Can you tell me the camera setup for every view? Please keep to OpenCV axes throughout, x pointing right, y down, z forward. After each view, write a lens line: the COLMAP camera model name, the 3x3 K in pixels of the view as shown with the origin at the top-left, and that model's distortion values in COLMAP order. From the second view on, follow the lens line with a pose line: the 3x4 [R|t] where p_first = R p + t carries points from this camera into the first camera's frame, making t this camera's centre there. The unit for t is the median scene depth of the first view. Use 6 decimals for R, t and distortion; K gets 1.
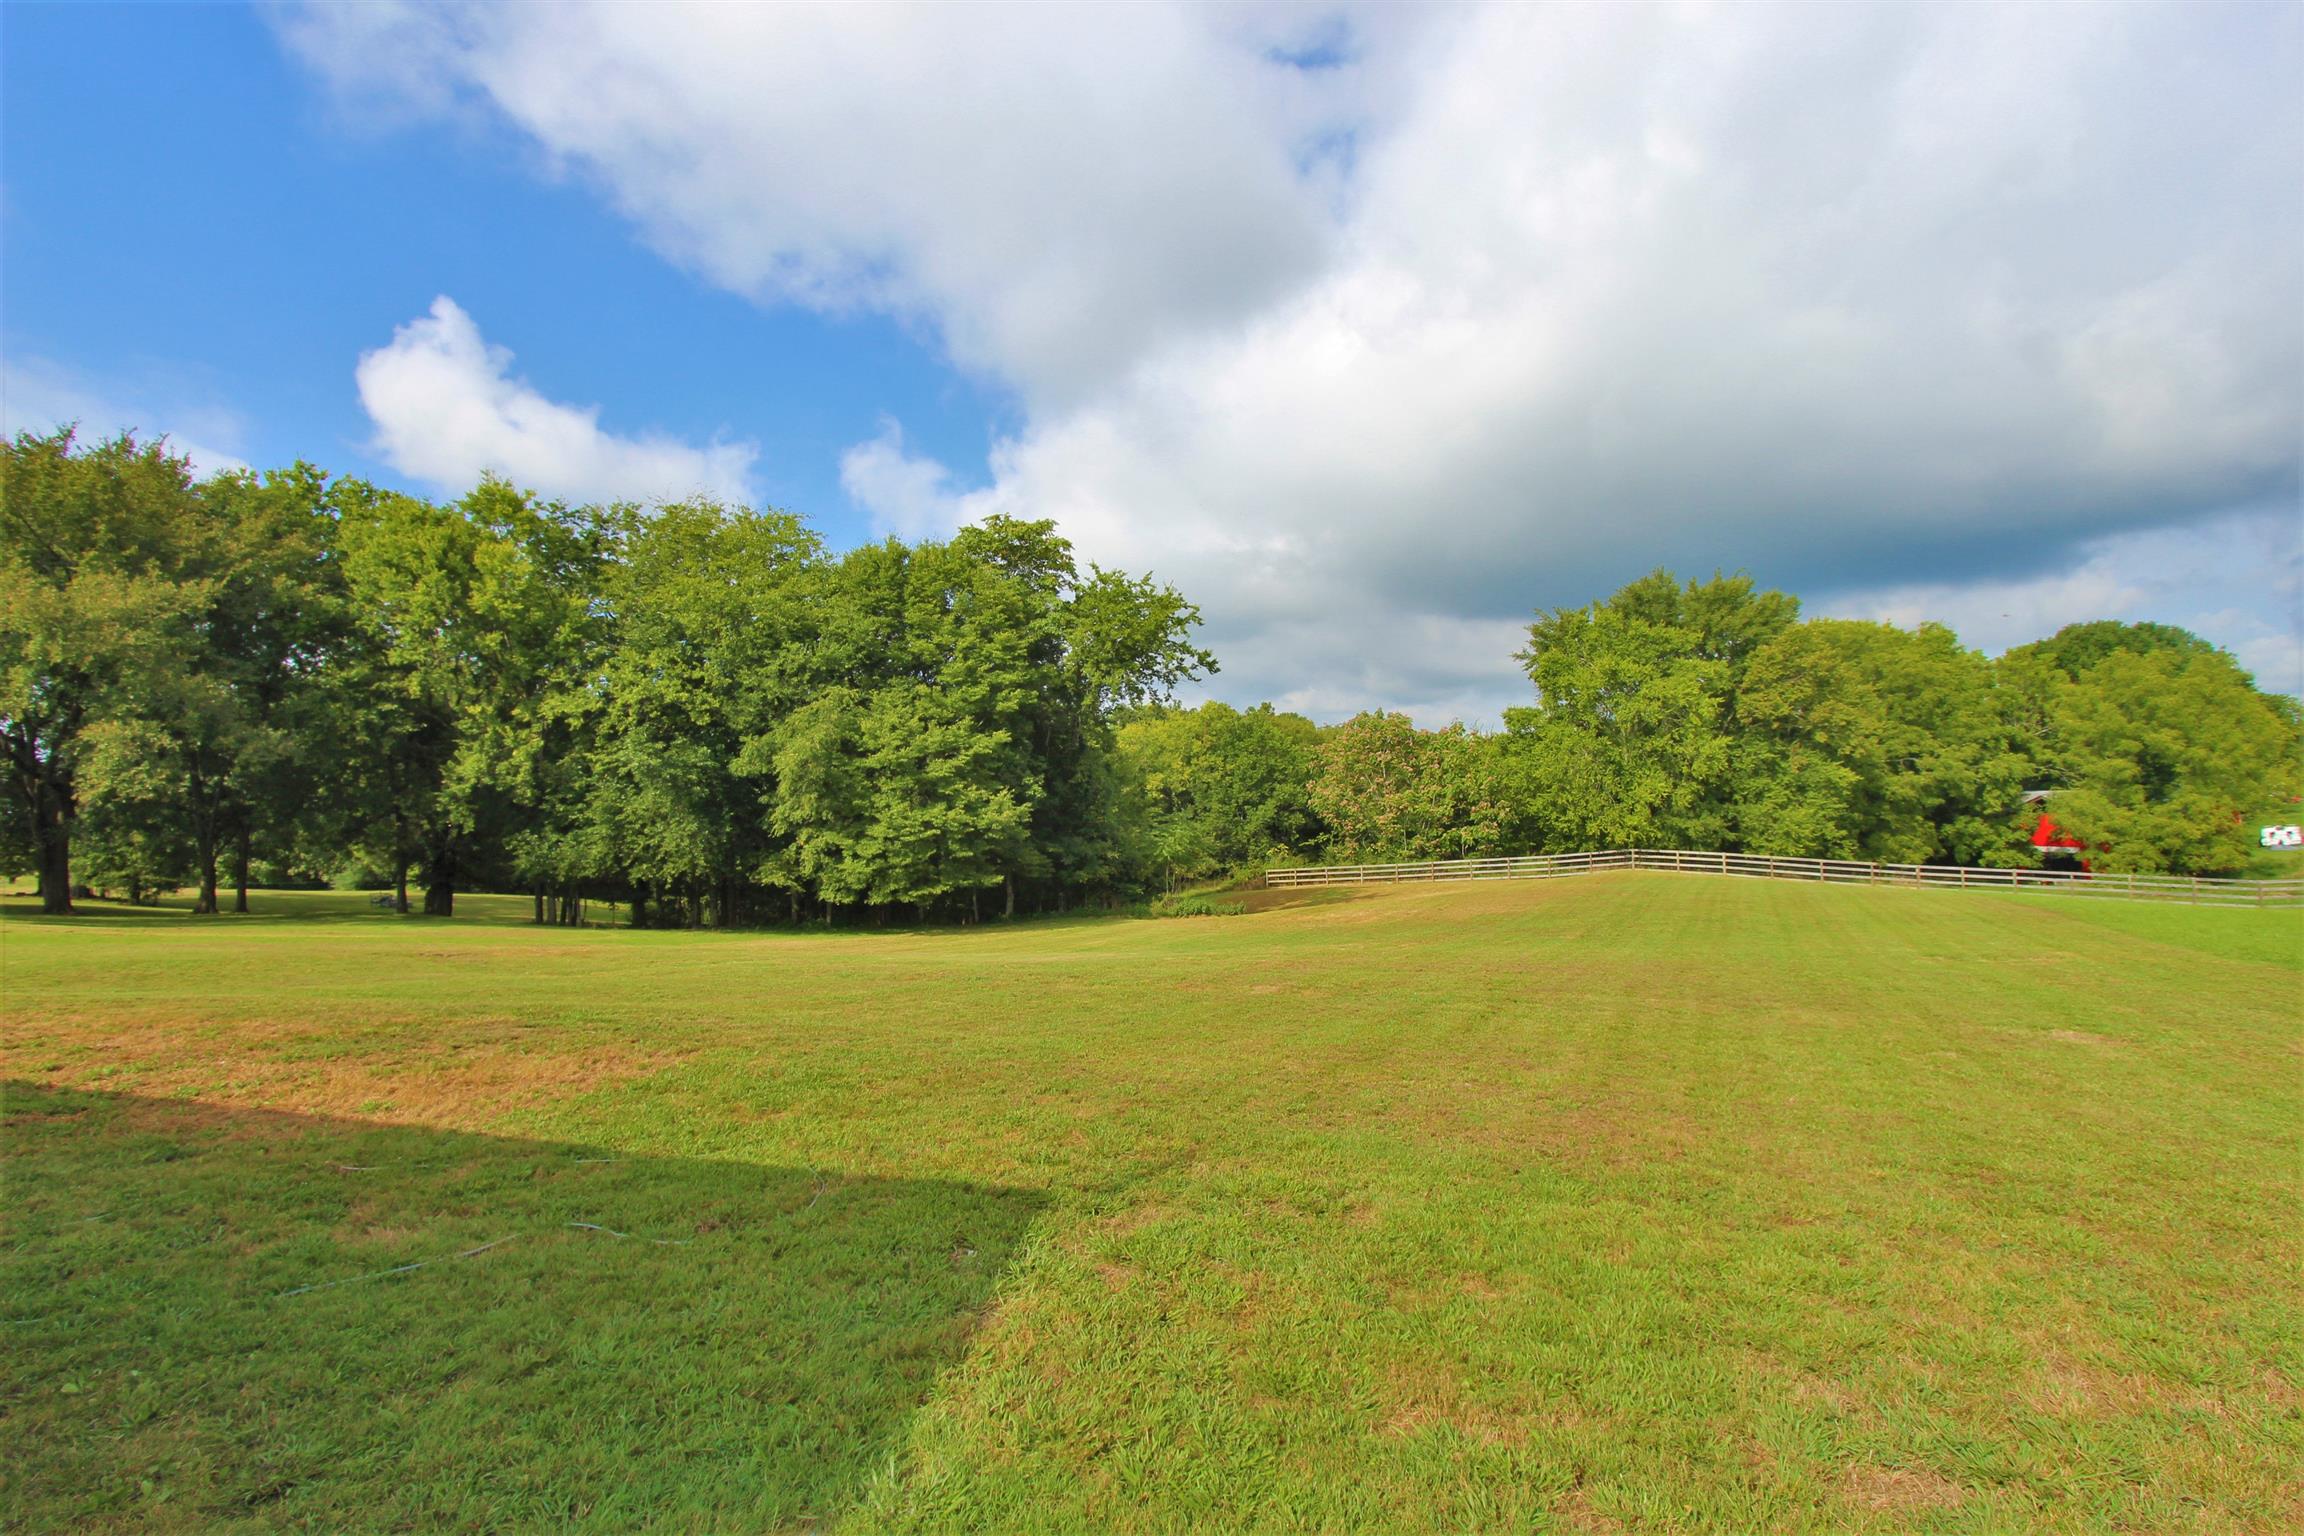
lens RADIAL K [[1060.3, 0, 1167.8], [0, 1060.3, 761.2], [0, 0, 1]] dist [-0.019048, 0.002173]
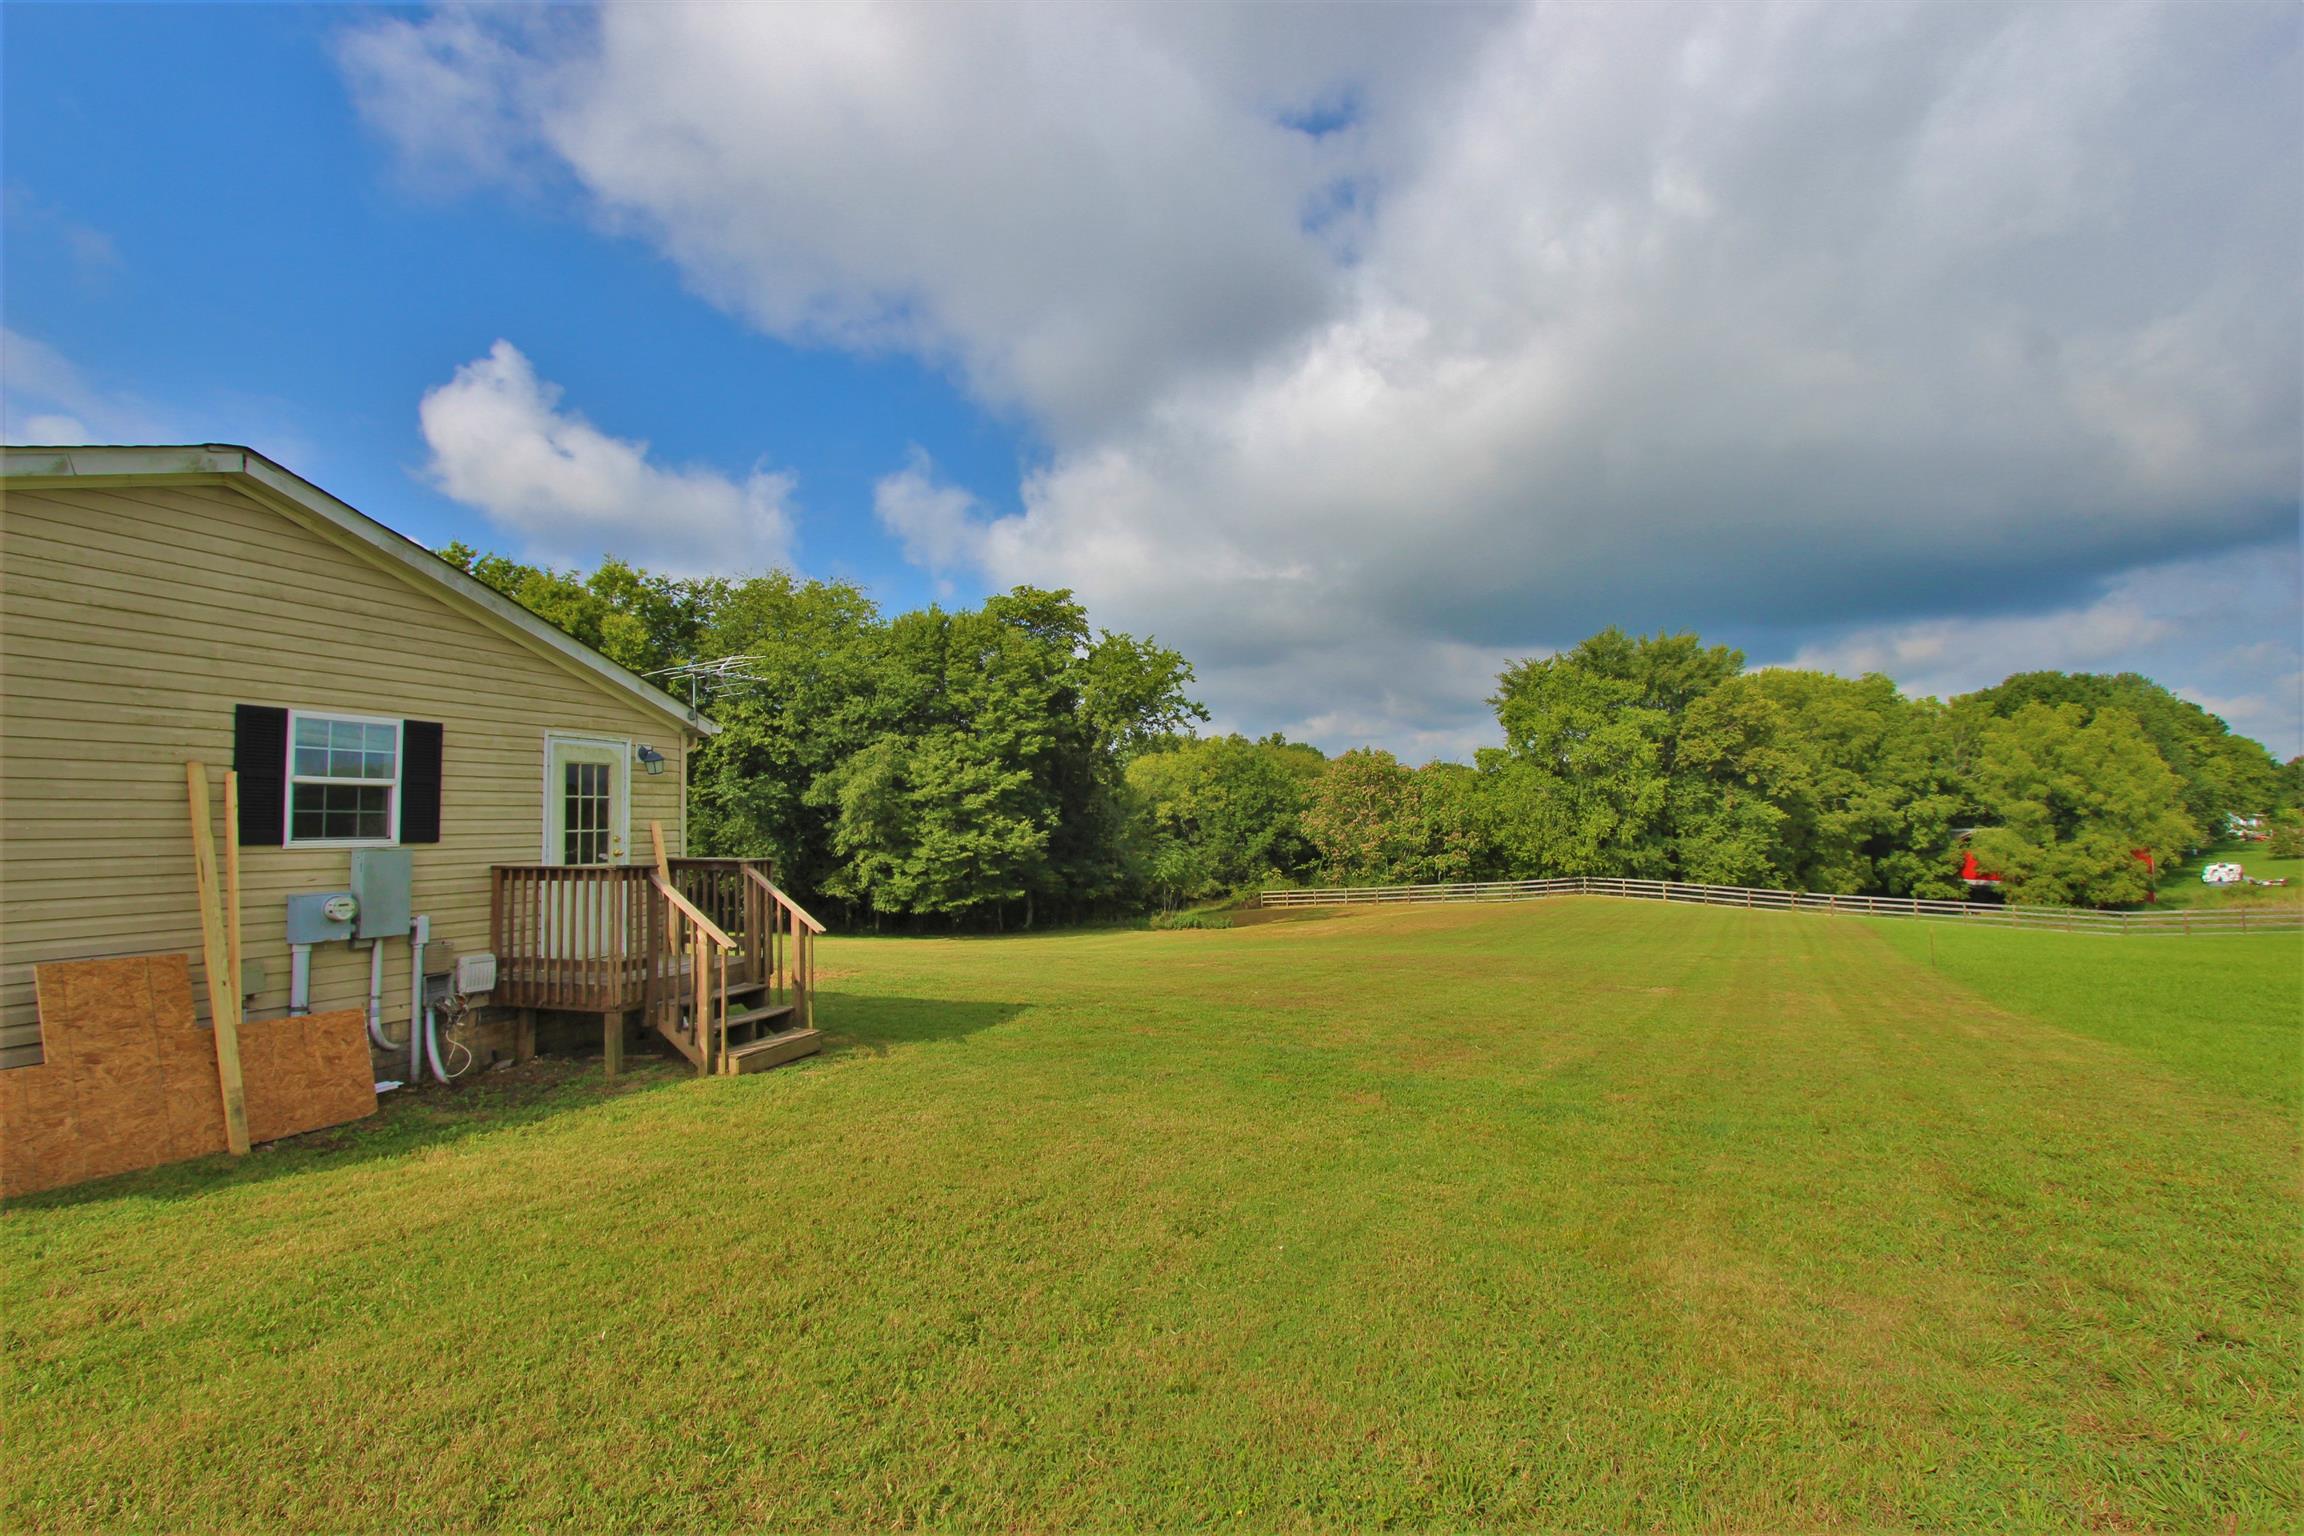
lens RADIAL K [[1060.3, 0, 1167.8], [0, 1060.3, 761.2], [0, 0, 1]] dist [-0.019048, 0.002173]
pose [[0.999735, 0.011428, -0.019961, 0.019676], [-0.011857, 0.999698, -0.021505, -0.010273], [0.019709, 0.021736, 0.999569, -0.133194]]
